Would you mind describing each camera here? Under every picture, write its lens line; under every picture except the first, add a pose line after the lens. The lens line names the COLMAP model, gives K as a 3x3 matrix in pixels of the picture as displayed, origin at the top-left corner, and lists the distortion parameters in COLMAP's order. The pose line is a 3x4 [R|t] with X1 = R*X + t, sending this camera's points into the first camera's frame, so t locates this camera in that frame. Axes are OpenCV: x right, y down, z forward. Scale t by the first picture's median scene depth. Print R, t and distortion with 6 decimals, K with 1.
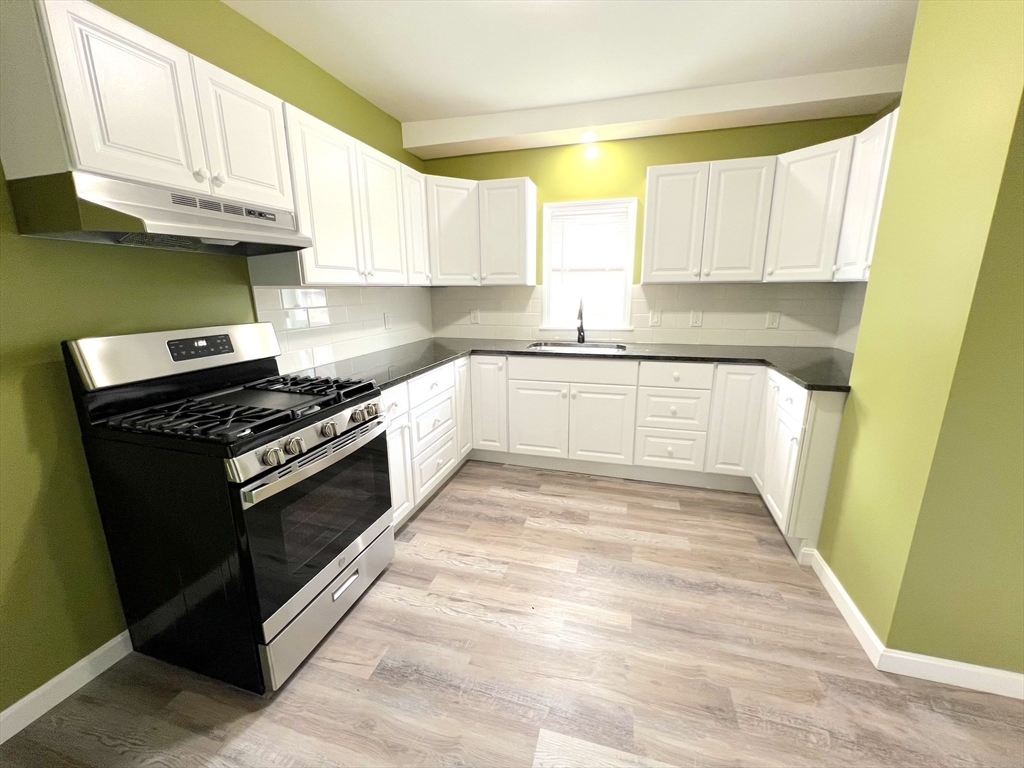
lens RADIAL K [[410.8, 0, 512.3], [0, 410.8, 385.8], [0, 0, 1]] dist [-0.000302, 0.000281]
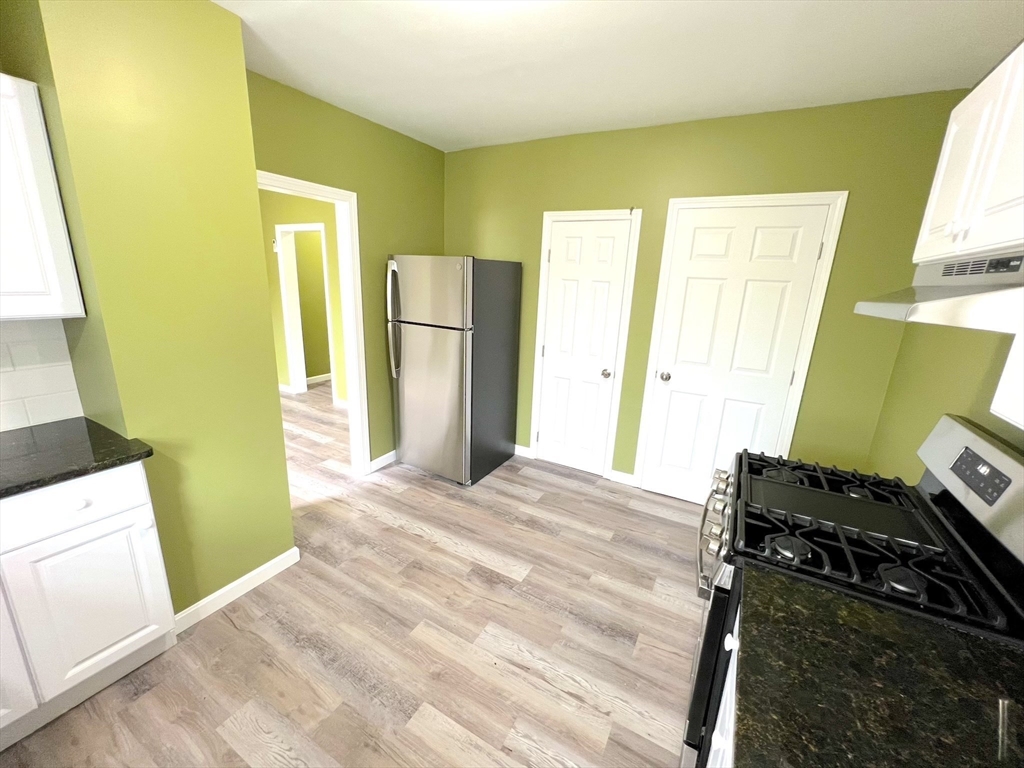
lens RADIAL K [[410.8, 0, 512.7], [0, 410.8, 382.2], [0, 0, 1]] dist [-0.000302, 0.000281]
pose [[-0.972023, -0.086897, 0.218221, -0.145607], [0.023330, 0.888738, 0.457821, -0.503346], [-0.233724, 0.450103, -0.861847, 1.550910]]
